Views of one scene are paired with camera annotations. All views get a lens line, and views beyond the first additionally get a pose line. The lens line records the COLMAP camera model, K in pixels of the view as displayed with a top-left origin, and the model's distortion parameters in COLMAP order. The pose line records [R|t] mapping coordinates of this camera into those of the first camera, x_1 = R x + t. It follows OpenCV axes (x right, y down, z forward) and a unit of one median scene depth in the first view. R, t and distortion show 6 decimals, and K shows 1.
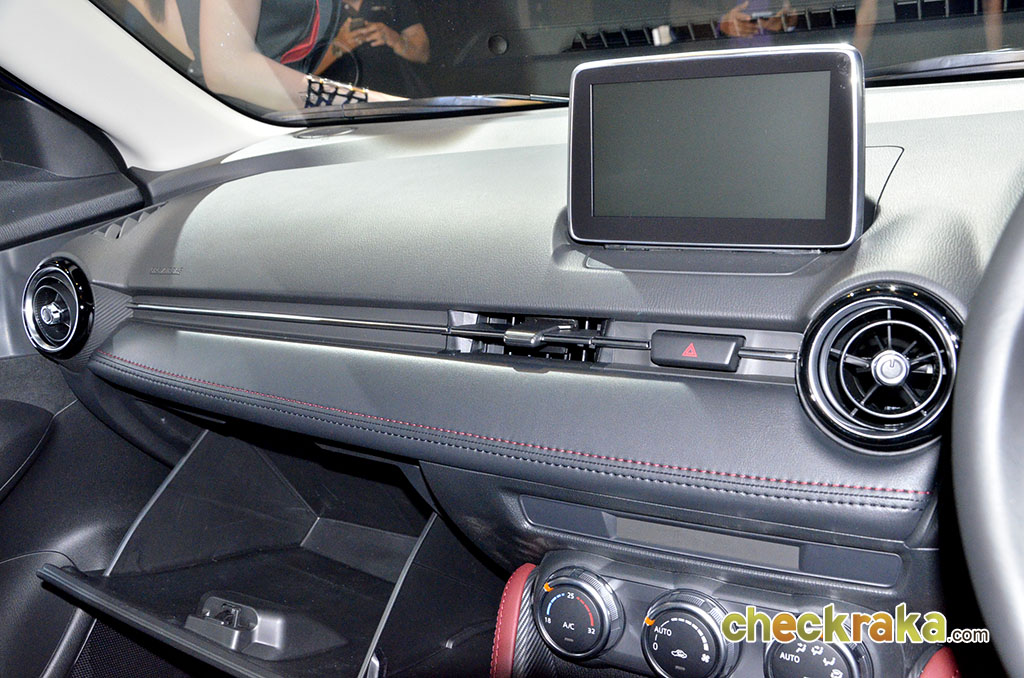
lens RADIAL K [[1044.0, 0, 512.0], [0, 1044.0, 339.0], [0, 0, 1]] dist [-0.018190, -0.006925]
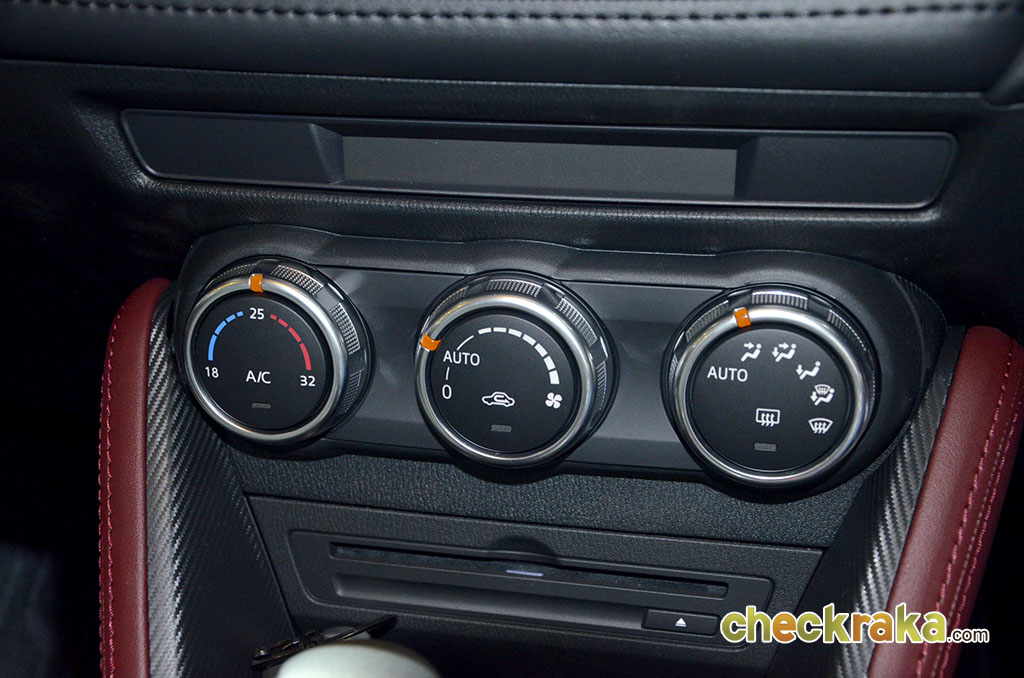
lens RADIAL K [[1313.3, 0, 512.0], [0, 1313.3, 339.0], [0, 0, 1]] dist [0.016869, 0.003344]
pose [[0.952113, -0.108102, 0.285997, -0.004962], [0.051585, 0.978796, 0.198237, 0.145616], [-0.301363, -0.173991, 0.937501, 0.407232]]
